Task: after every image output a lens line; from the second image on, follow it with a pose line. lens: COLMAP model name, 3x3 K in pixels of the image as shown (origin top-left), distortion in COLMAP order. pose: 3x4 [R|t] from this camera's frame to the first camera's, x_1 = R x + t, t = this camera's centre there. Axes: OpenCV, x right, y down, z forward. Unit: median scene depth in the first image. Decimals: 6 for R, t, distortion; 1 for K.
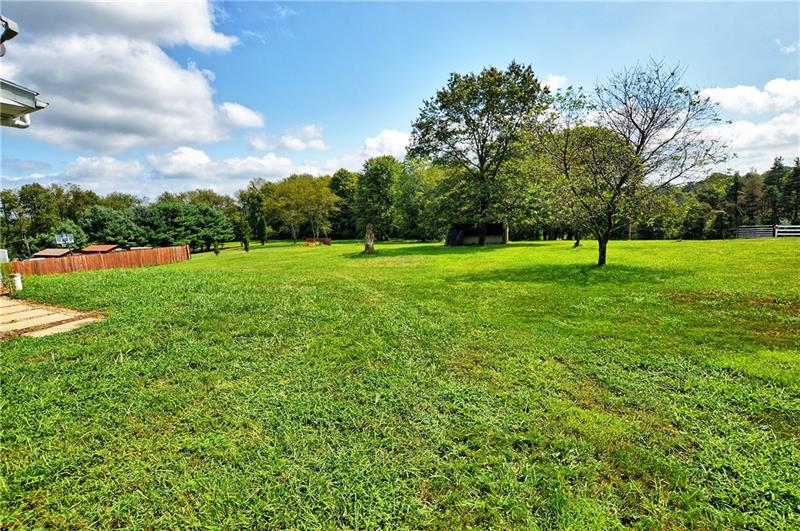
lens RADIAL K [[371.6, 0, 400.0], [0, 371.6, 265.5], [0, 0, 1]] dist [-0.001135, -0.000229]
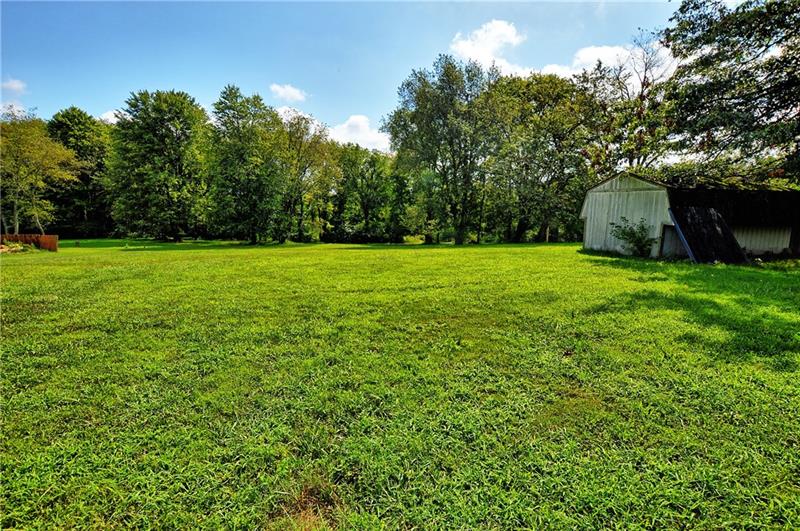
lens RADIAL K [[371.6, 0, 400.0], [0, 371.6, 265.5], [0, 0, 1]] dist [-0.001135, -0.000229]
pose [[0.836314, -0.038450, 0.546901, -0.072122], [0.039752, 0.999165, 0.009459, -0.020611], [-0.546808, 0.013829, 0.837144, 0.337671]]
